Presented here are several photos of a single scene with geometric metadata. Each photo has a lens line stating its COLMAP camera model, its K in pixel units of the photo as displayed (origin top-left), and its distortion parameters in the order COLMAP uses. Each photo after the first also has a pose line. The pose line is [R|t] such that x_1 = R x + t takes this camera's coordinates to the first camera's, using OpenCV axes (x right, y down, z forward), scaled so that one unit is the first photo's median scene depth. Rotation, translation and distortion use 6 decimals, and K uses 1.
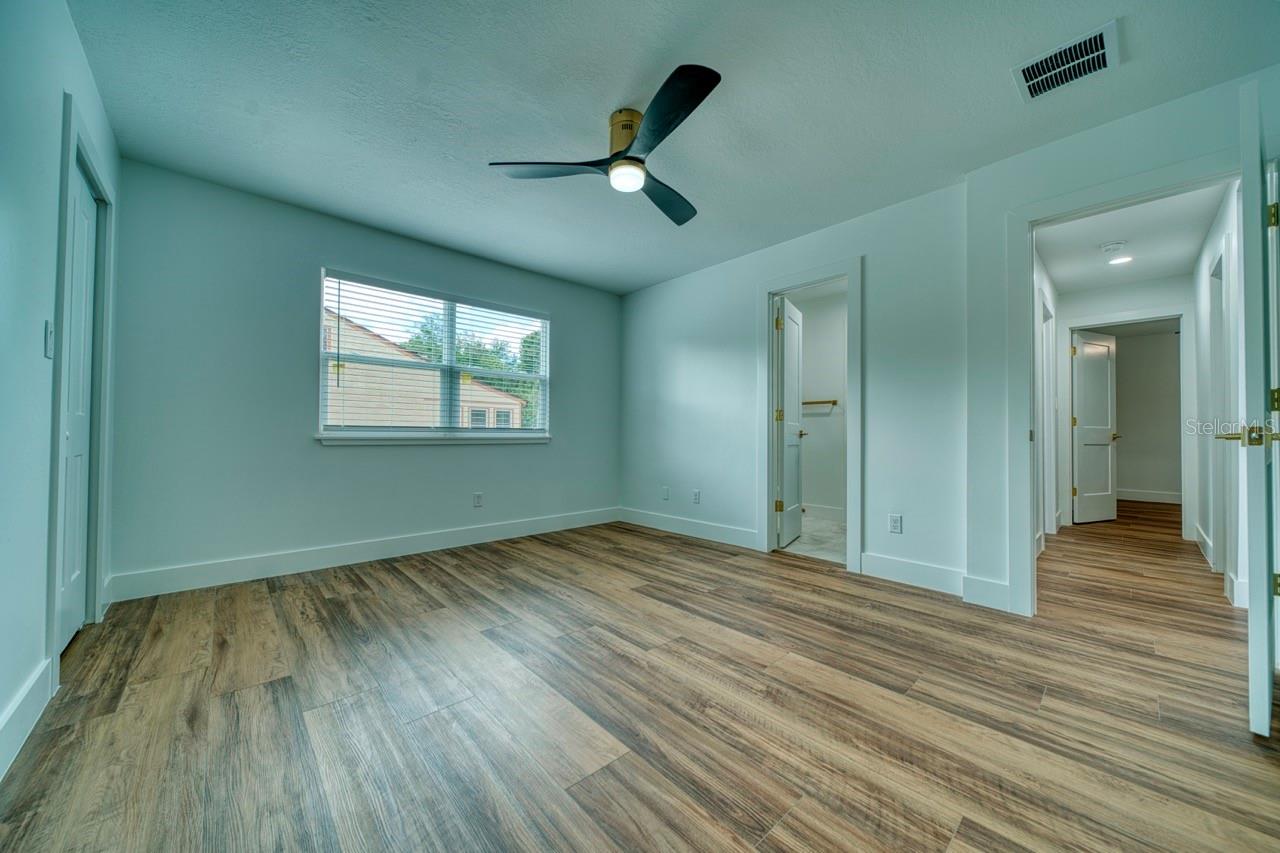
lens RADIAL K [[477.7, 0, 620.8], [0, 477.7, 426.3], [0, 0, 1]] dist [-0.000747, -0.000572]
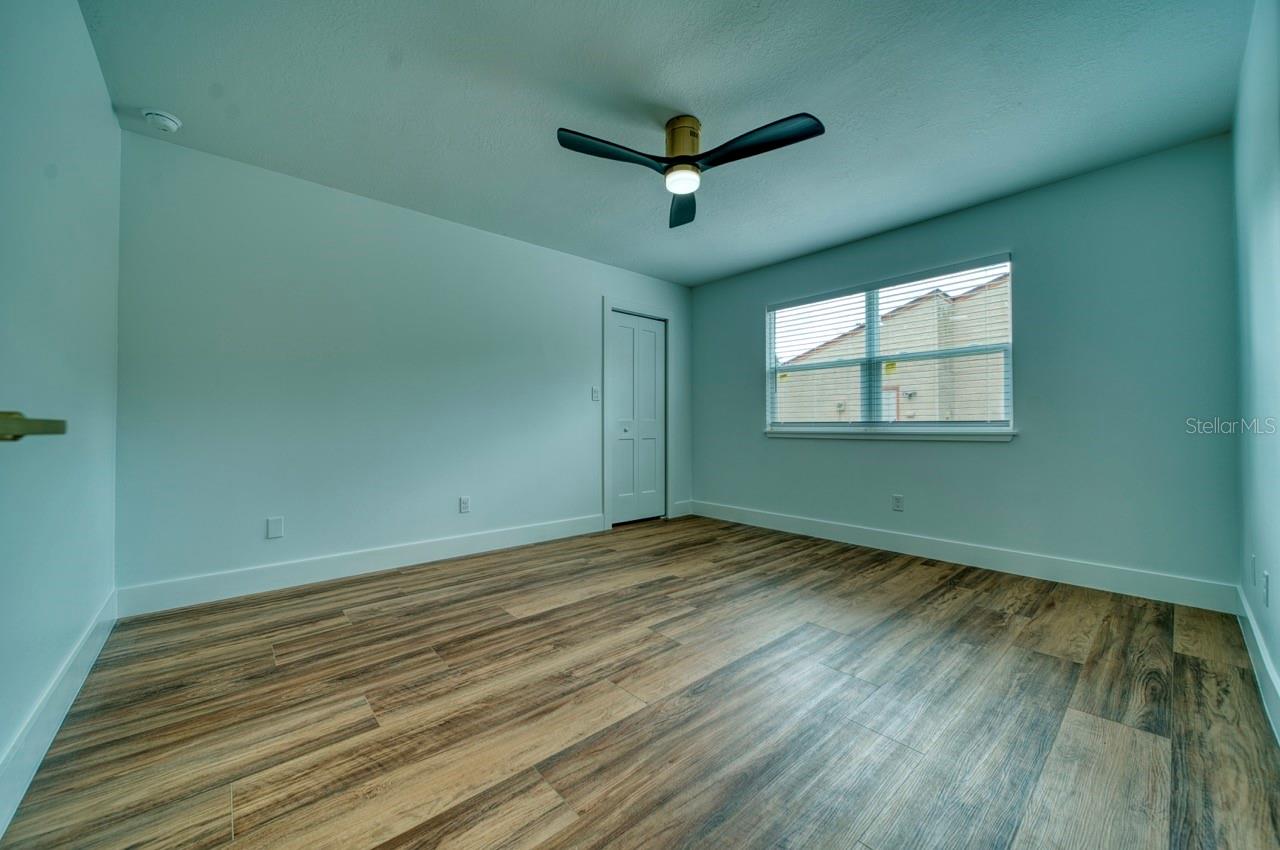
lens RADIAL K [[477.7, 0, 620.8], [0, 477.7, 424.8], [0, 0, 1]] dist [-0.000747, -0.000572]
pose [[-0.057154, -0.012212, -0.998291, 1.317066], [0.016405, 0.999779, -0.013170, 0.026328], [0.998231, -0.017130, -0.056941, 1.158731]]
